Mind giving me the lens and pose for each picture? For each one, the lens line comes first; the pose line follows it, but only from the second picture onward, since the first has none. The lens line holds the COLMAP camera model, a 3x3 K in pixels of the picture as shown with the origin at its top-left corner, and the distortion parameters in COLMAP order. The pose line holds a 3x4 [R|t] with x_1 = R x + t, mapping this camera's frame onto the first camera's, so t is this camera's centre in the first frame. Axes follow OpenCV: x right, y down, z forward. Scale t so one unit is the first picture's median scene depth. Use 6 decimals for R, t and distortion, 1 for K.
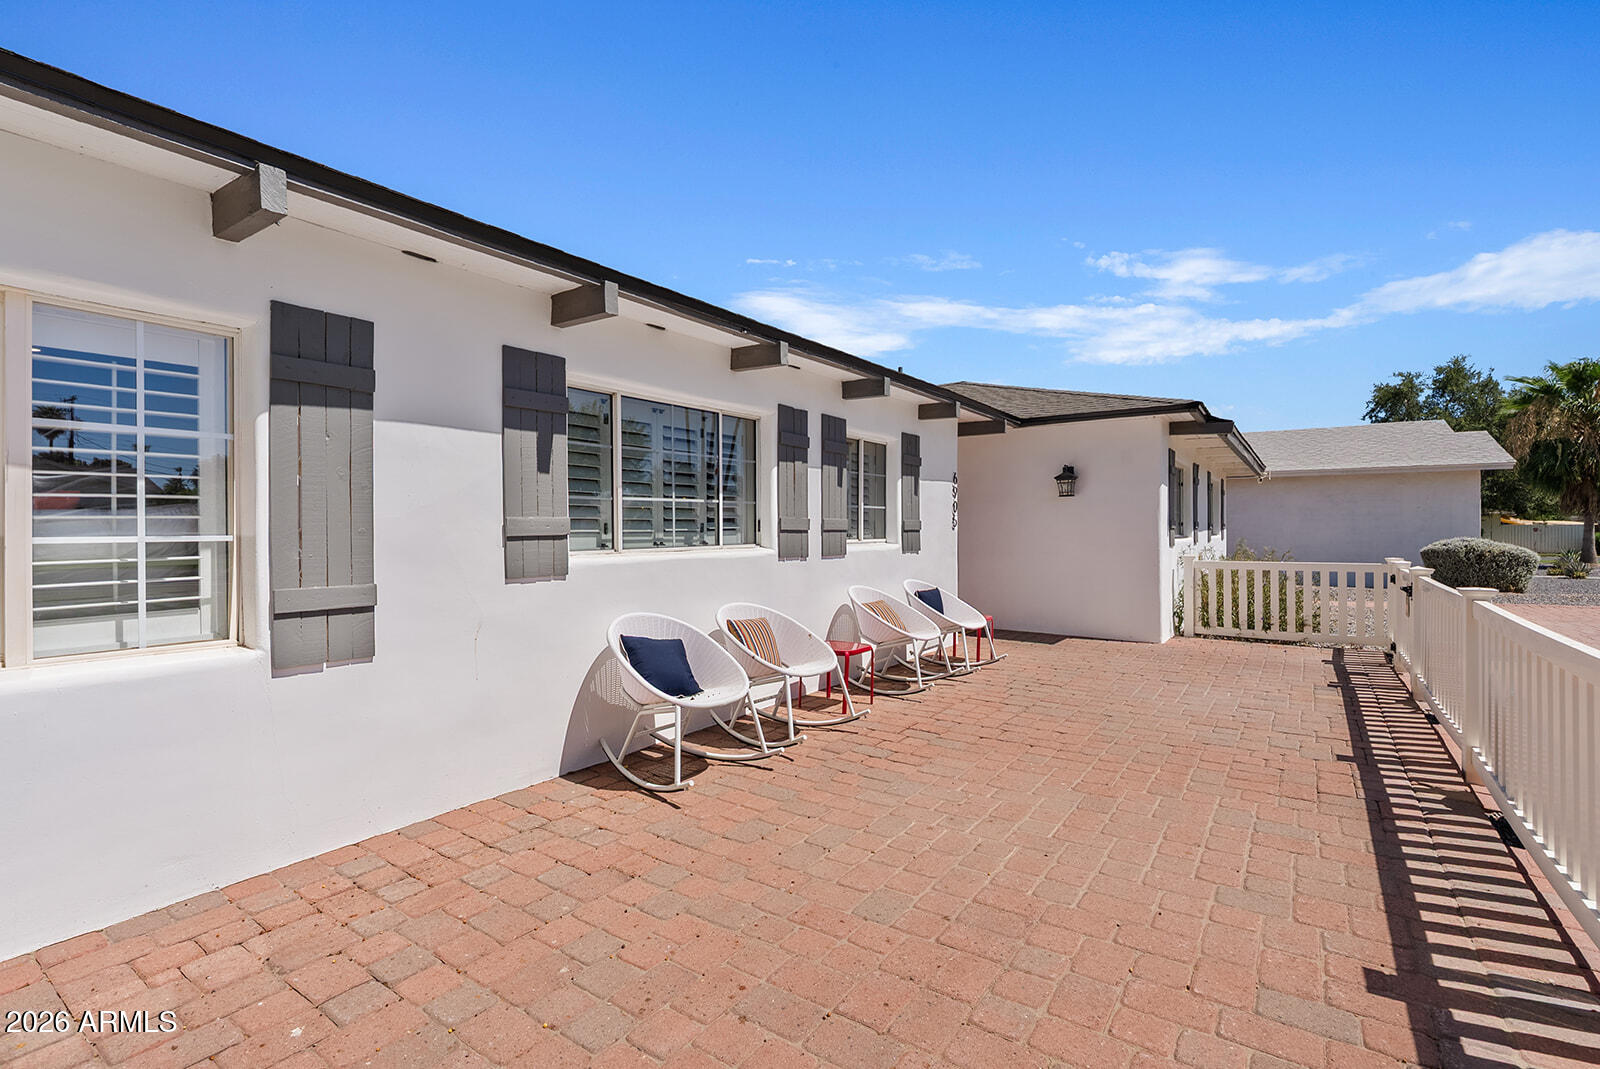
lens RADIAL K [[718.4, 0, 800.0], [0, 718.4, 534.5], [0, 0, 1]] dist [-0.001606, -0.000077]
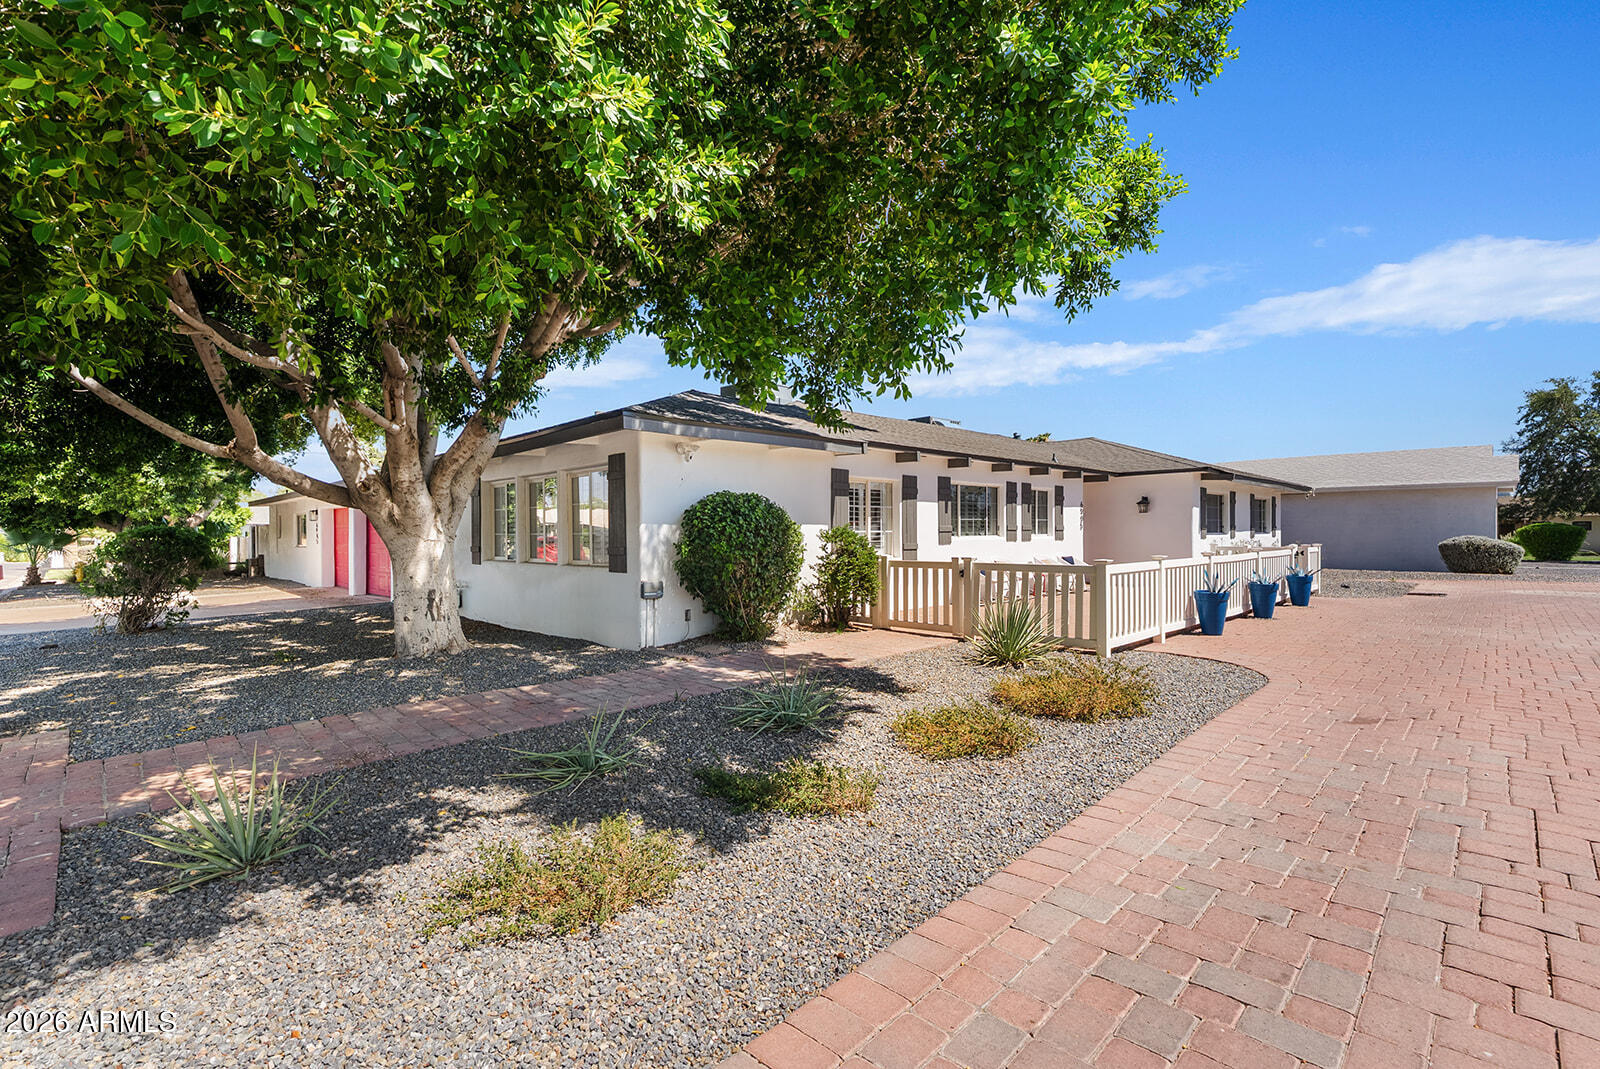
lens RADIAL K [[718.4, 0, 800.0], [0, 718.4, 534.5], [0, 0, 1]] dist [-0.001606, -0.000077]
pose [[0.982600, -0.001252, -0.185732, -0.234545], [0.000327, 0.999987, -0.005011, 0.019822], [0.185736, 0.004863, 0.982588, -1.410636]]
